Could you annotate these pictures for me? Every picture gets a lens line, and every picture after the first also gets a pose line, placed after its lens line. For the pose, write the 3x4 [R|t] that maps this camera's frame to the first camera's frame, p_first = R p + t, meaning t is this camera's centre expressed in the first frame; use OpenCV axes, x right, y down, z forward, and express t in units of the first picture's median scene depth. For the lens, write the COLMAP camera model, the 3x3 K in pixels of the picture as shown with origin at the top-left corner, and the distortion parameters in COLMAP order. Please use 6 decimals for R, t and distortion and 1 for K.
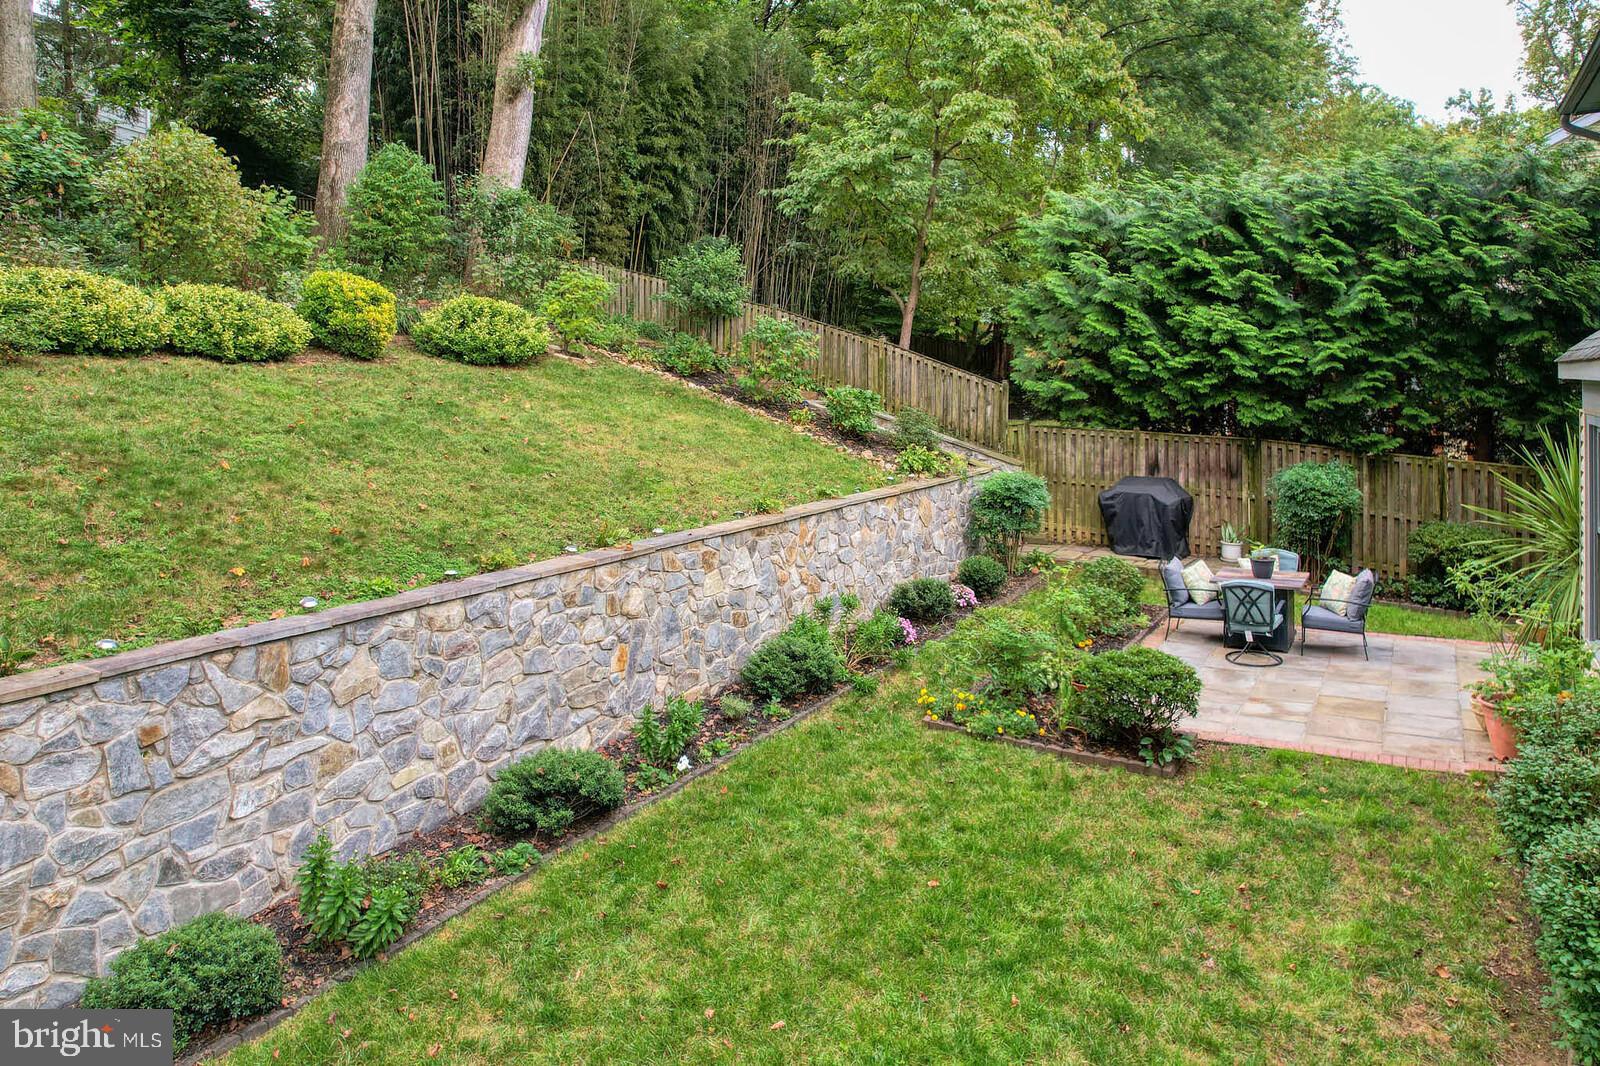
lens RADIAL K [[1087.3, 0, 801.9], [0, 1087.3, 368.6], [0, 0, 1]] dist [-0.062343, 0.035641]
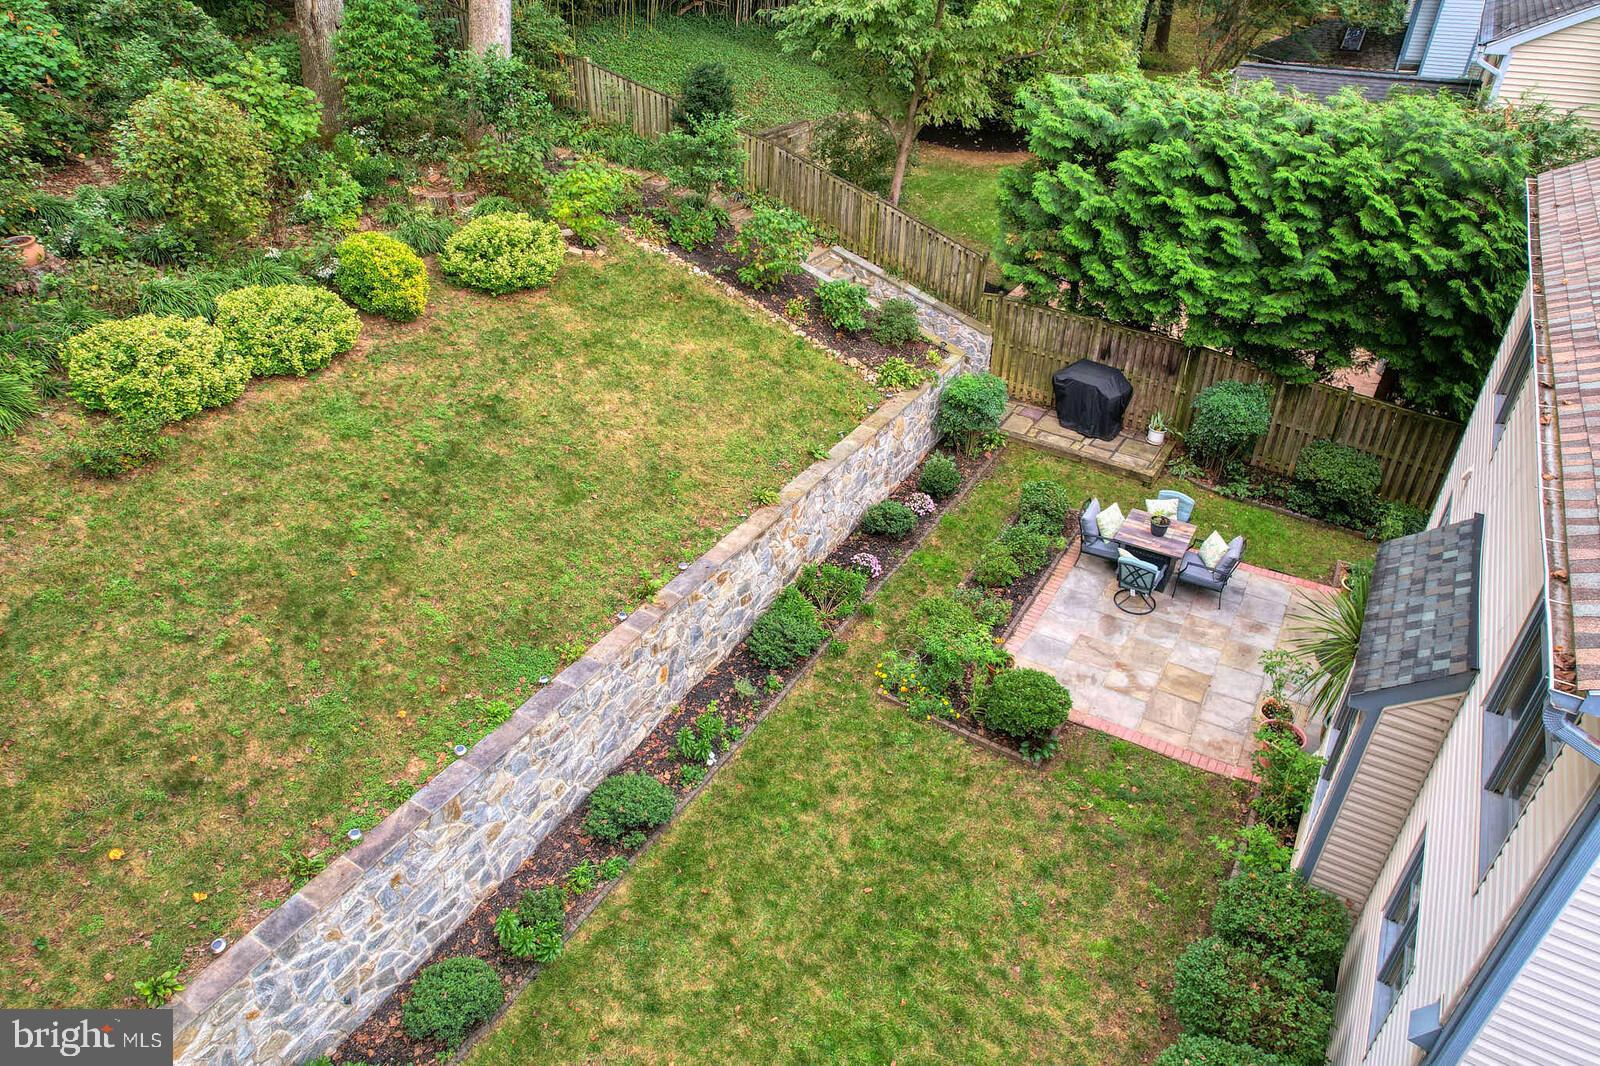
lens RADIAL K [[1049.7, 0, 800.2], [0, 1049.7, 520.2], [0, 0, 1]] dist [-0.068905, 0.064216]
pose [[0.999816, 0.016683, 0.009458, -0.003256], [-0.019150, 0.842225, 0.538786, -0.387361], [0.001023, -0.538868, 0.842389, -0.021125]]
